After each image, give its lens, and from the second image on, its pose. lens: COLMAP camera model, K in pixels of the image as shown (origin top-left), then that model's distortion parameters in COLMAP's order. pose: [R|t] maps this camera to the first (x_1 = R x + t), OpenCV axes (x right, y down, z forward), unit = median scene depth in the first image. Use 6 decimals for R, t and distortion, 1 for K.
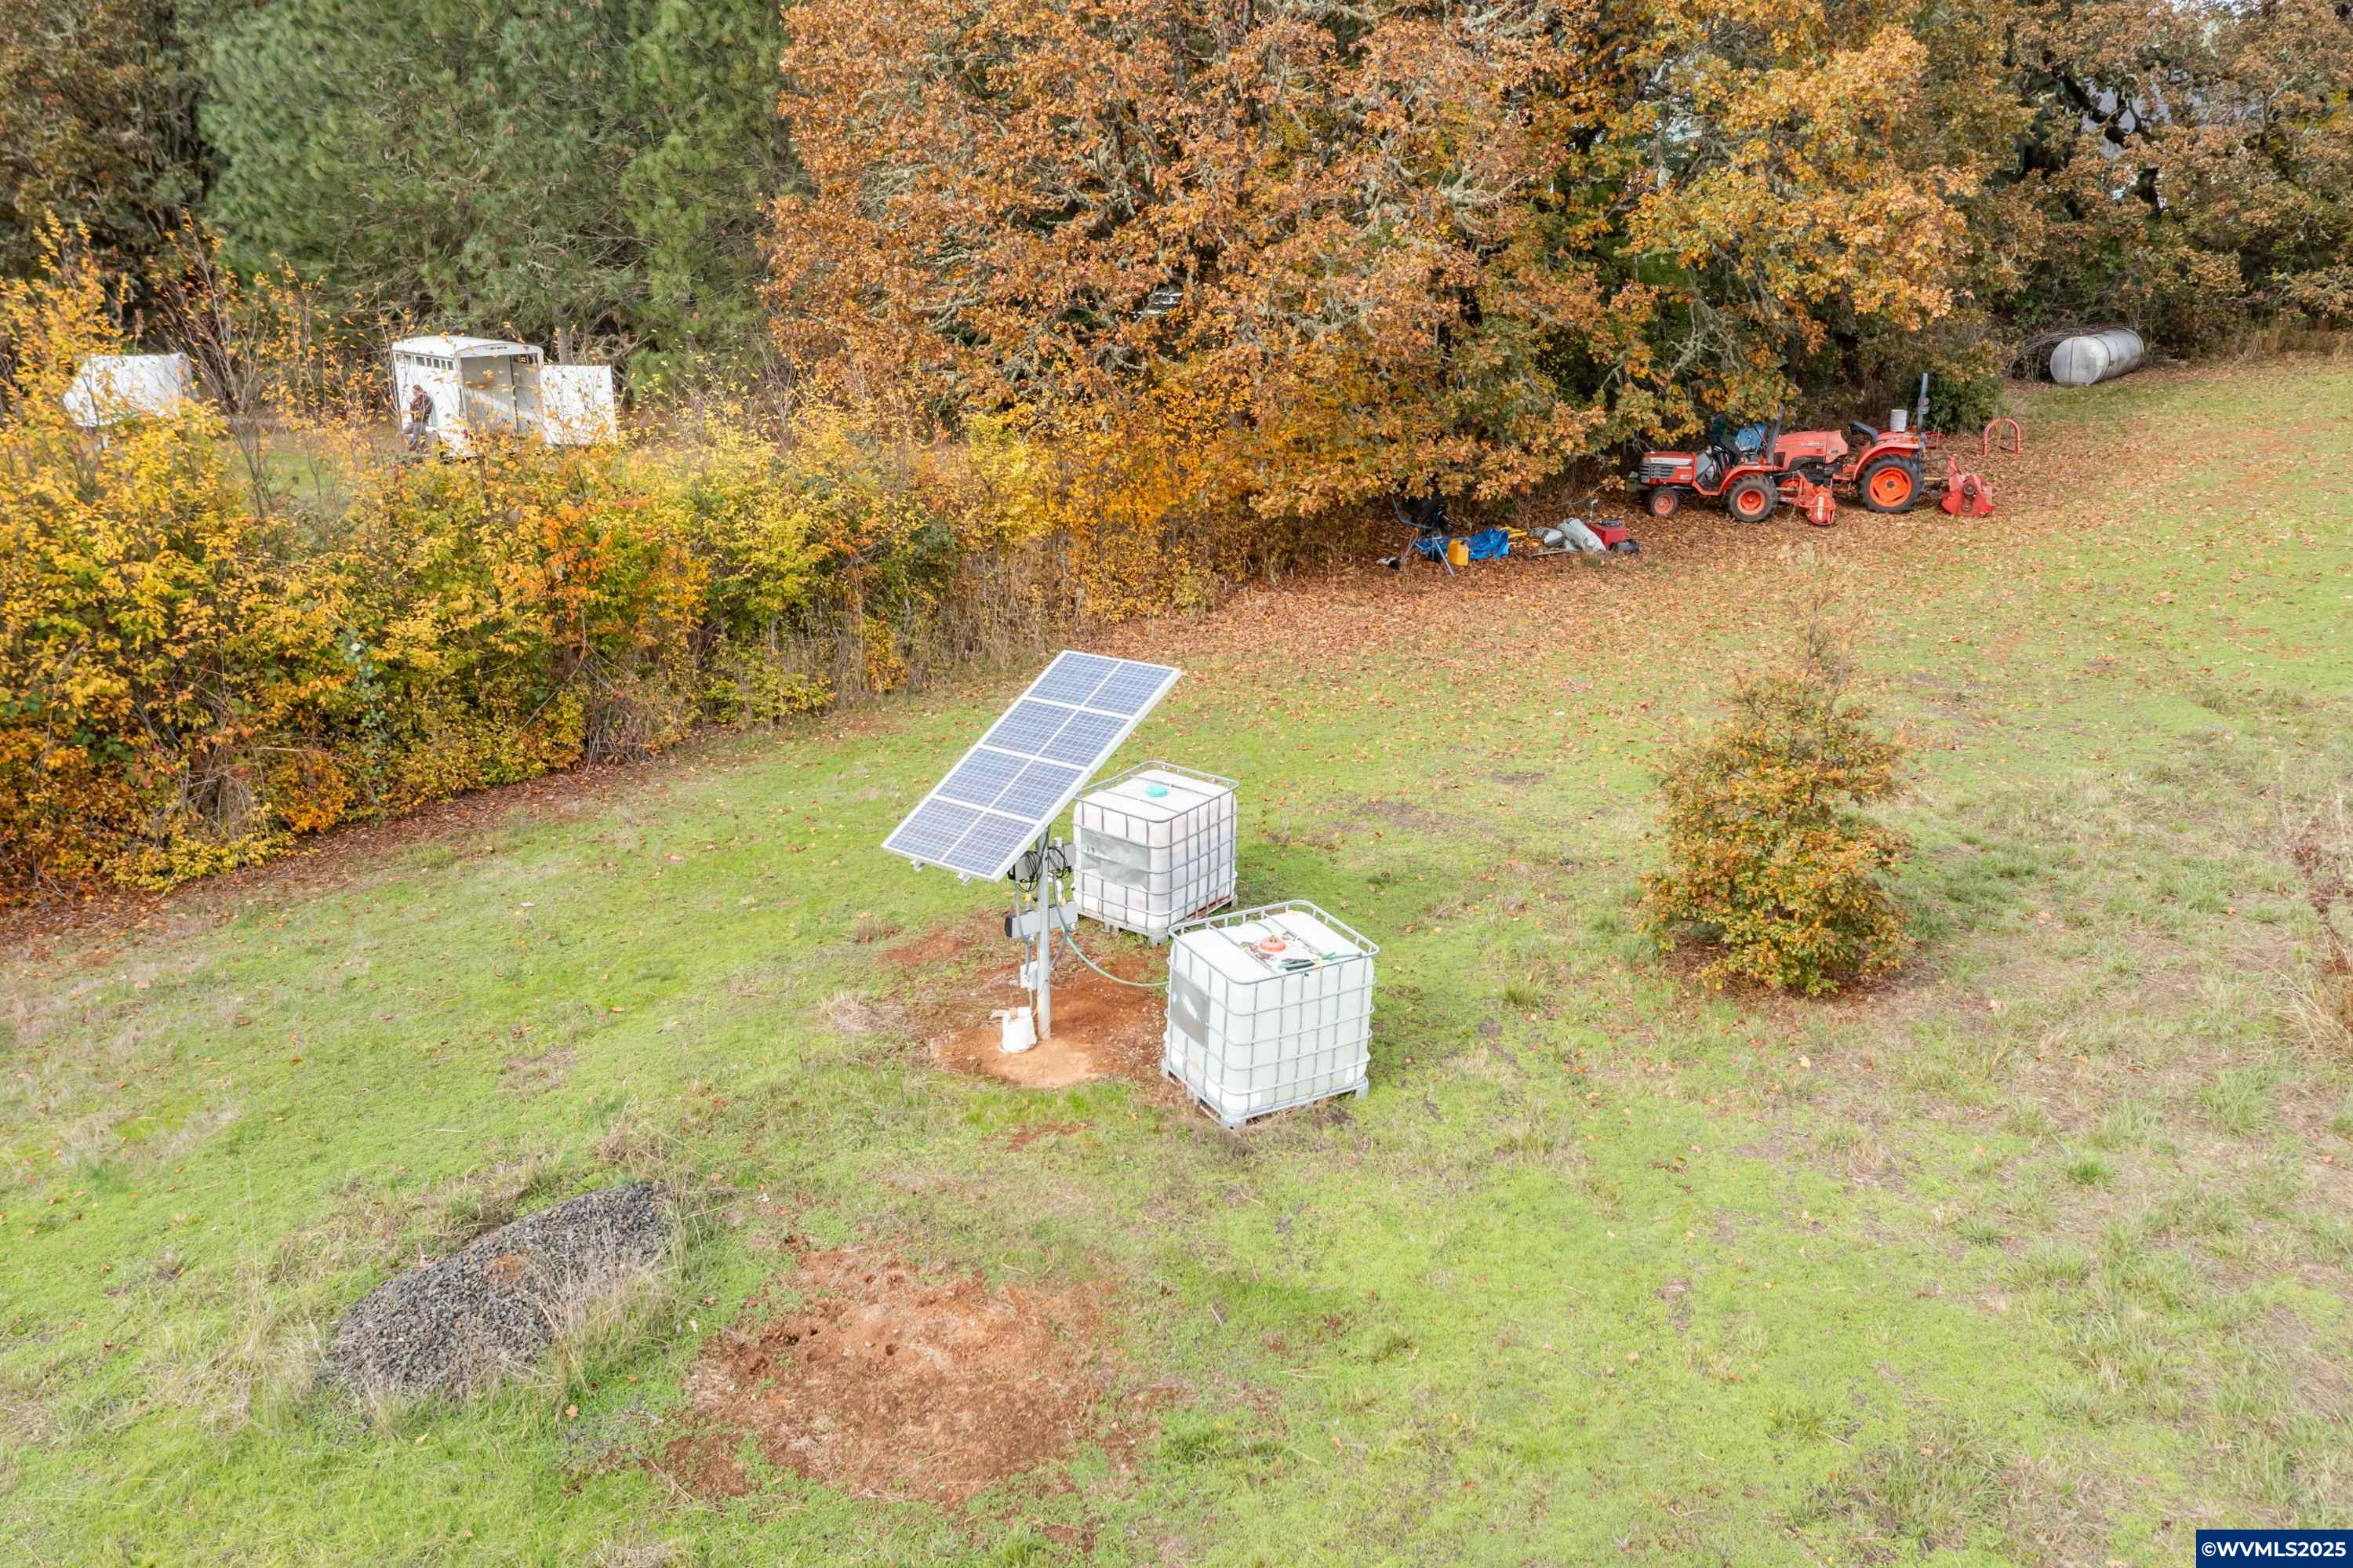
lens RADIAL K [[1913.8, 0, 1177.1], [0, 1913.8, 795.7], [0, 0, 1]] dist [0.005736, 0.004797]
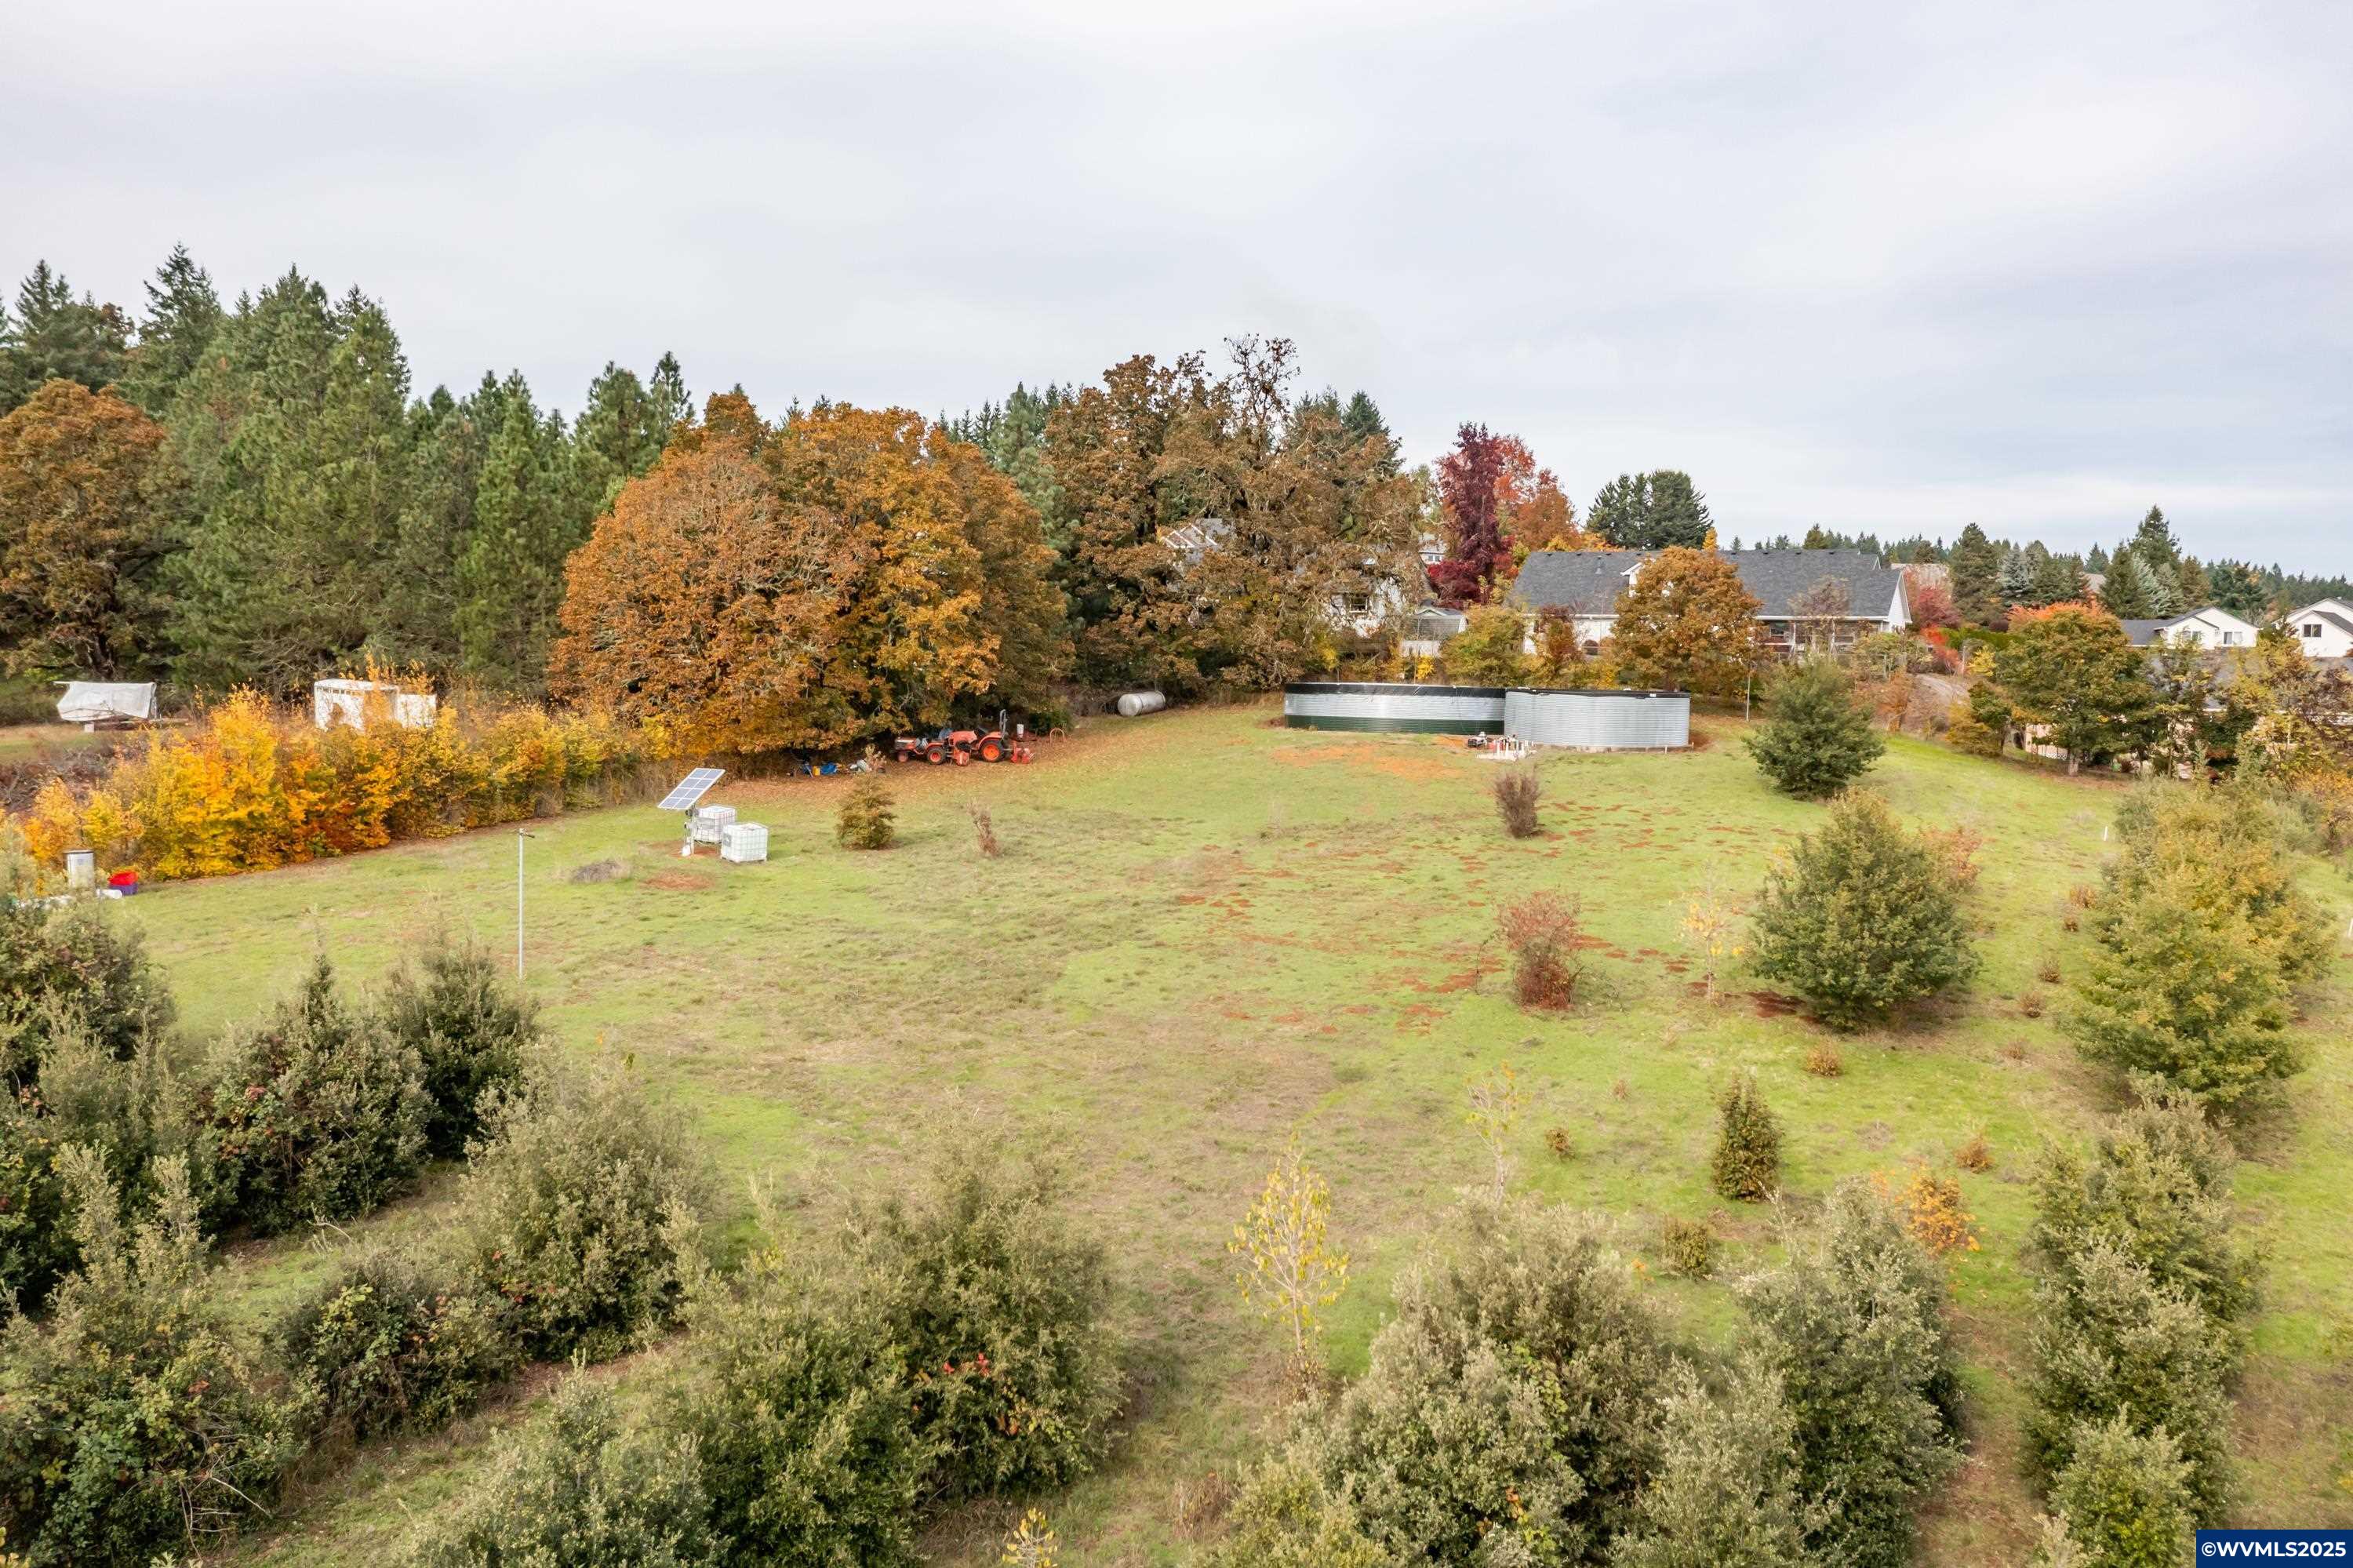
lens RADIAL K [[1913.8, 0, 1176.4], [0, 1913.8, 781.1], [0, 0, 1]] dist [0.005736, 0.004797]
pose [[0.964065, 0.007979, 0.265545, -0.077642], [0.038421, 0.984853, -0.169082, 0.349771], [-0.262872, 0.173209, 0.949156, -1.633672]]
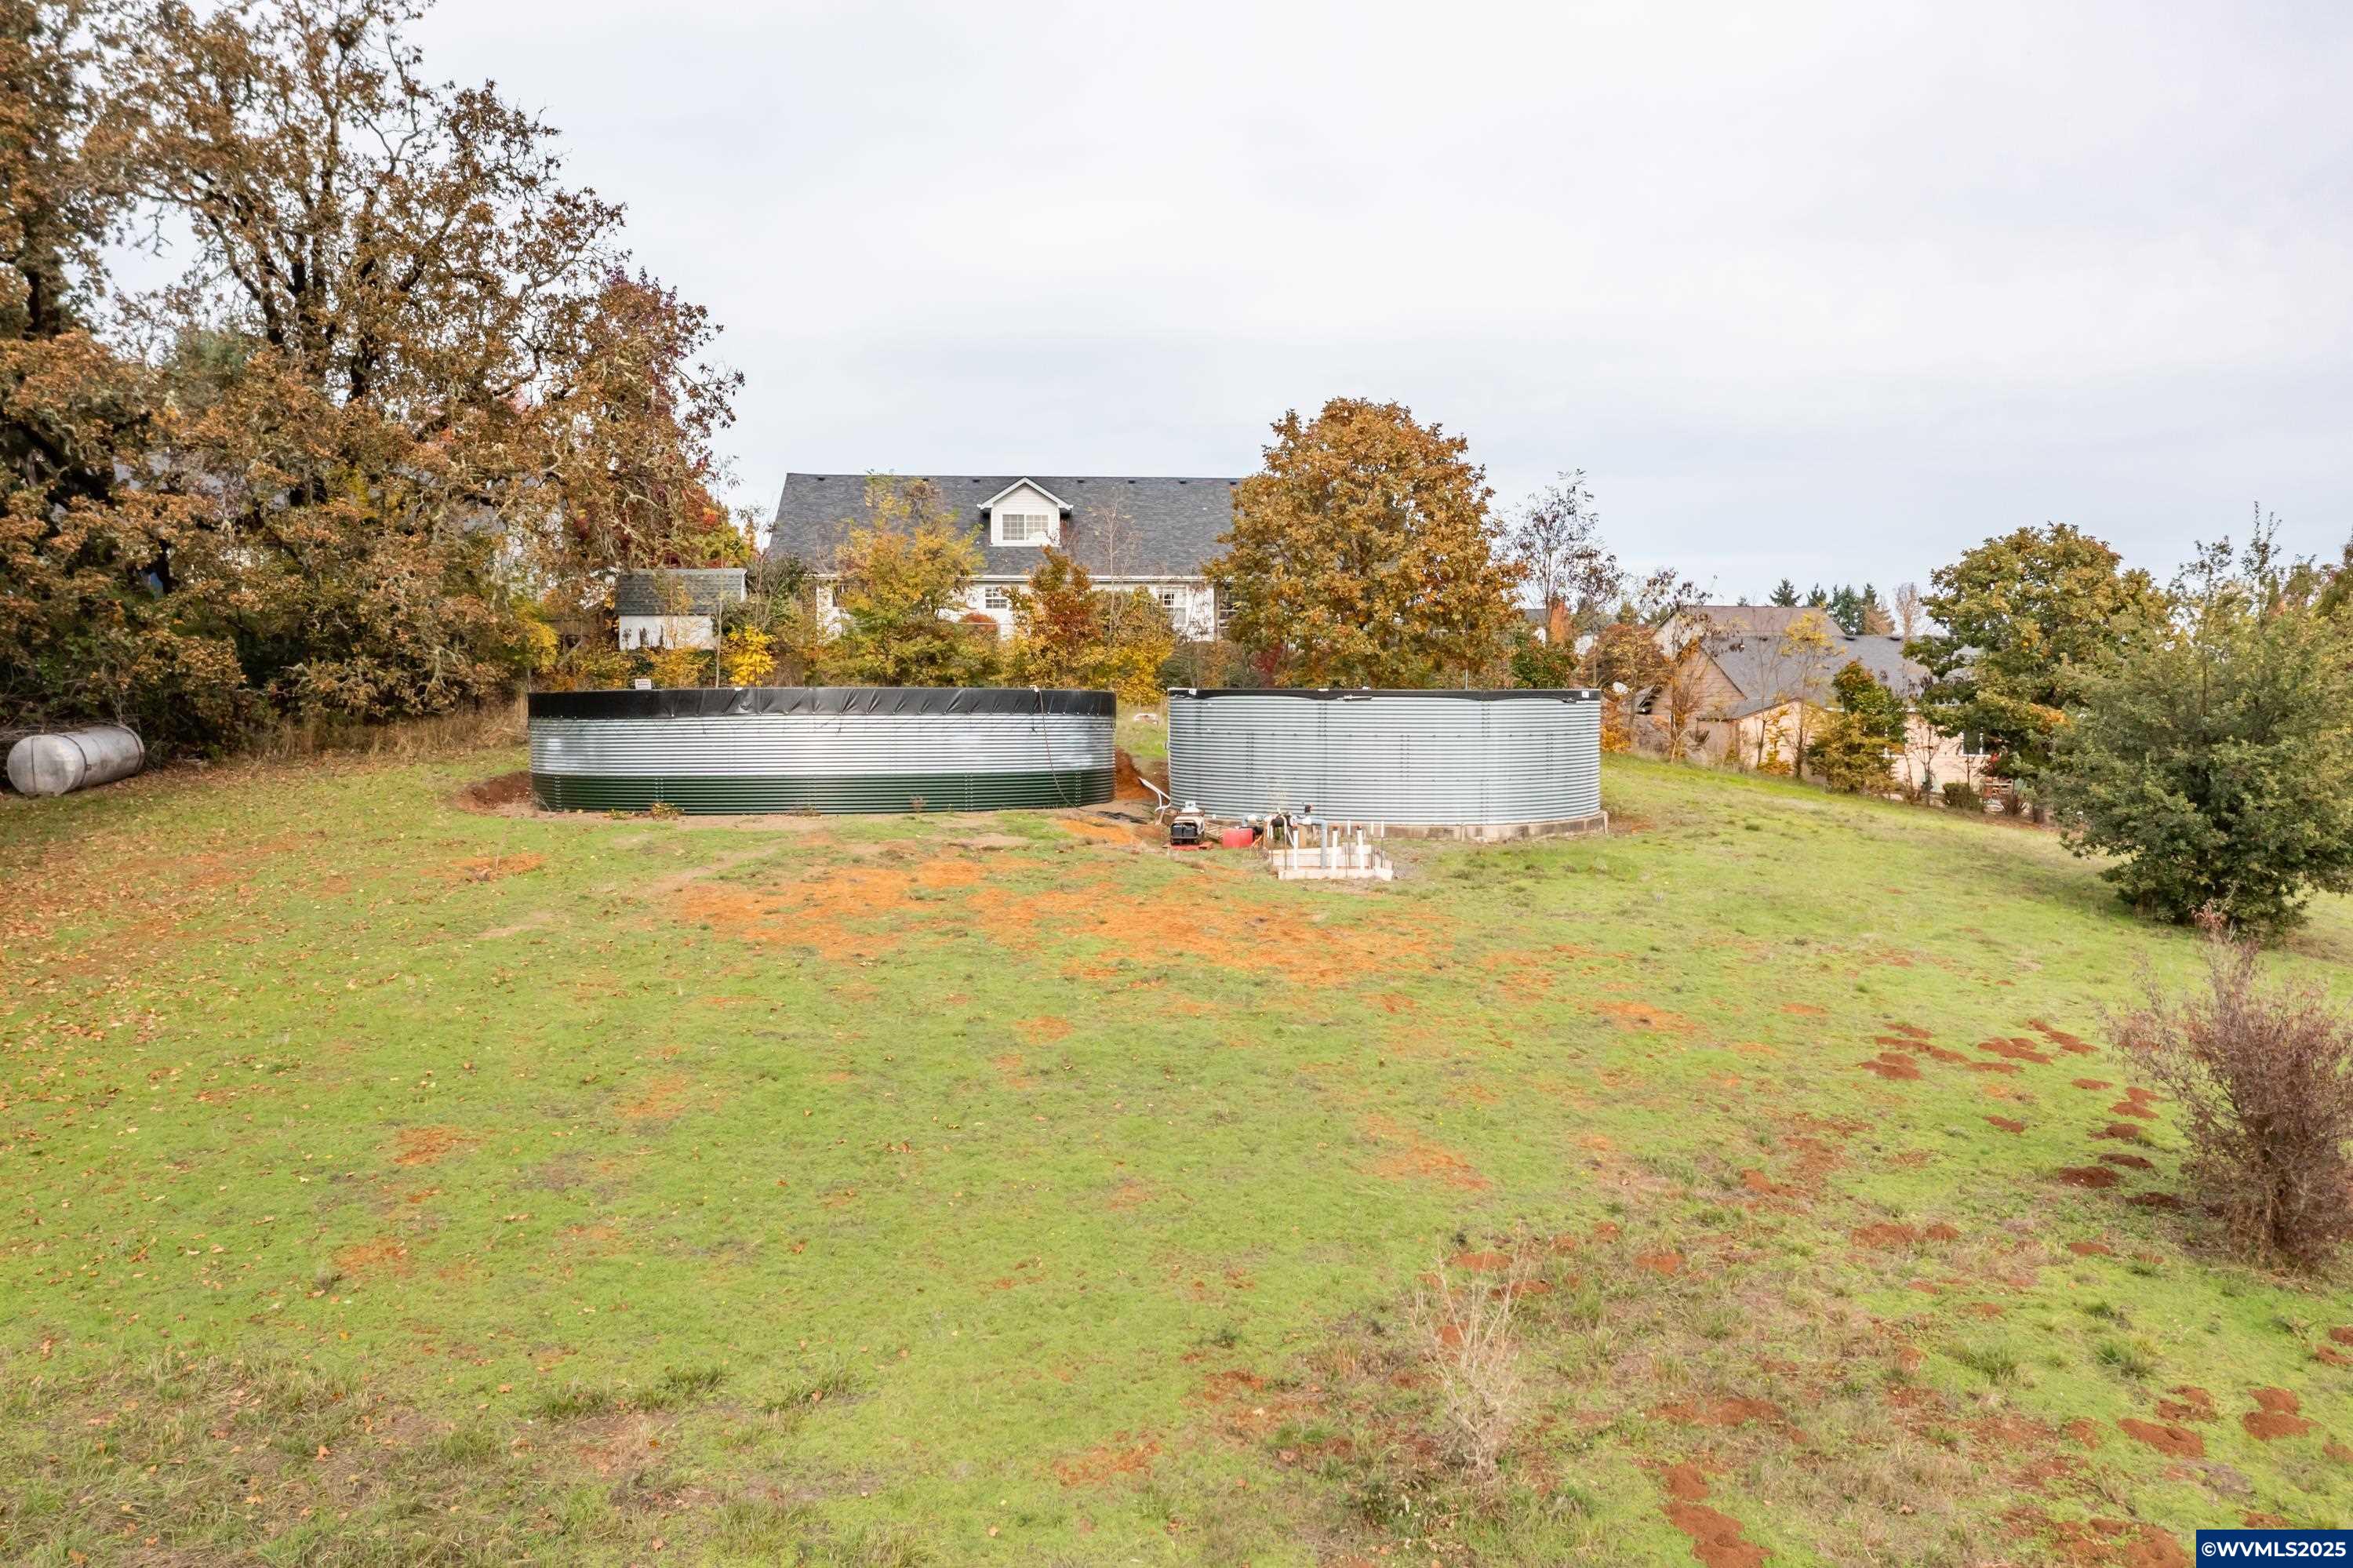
lens RADIAL K [[1913.8, 0, 1181.7], [0, 1913.8, 784.4], [0, 0, 1]] dist [0.005736, 0.004797]
pose [[0.668531, -0.026092, 0.743227, 0.308197], [0.173836, 0.977181, -0.122061, -0.065236], [-0.723082, 0.210801, 0.657811, 0.227998]]
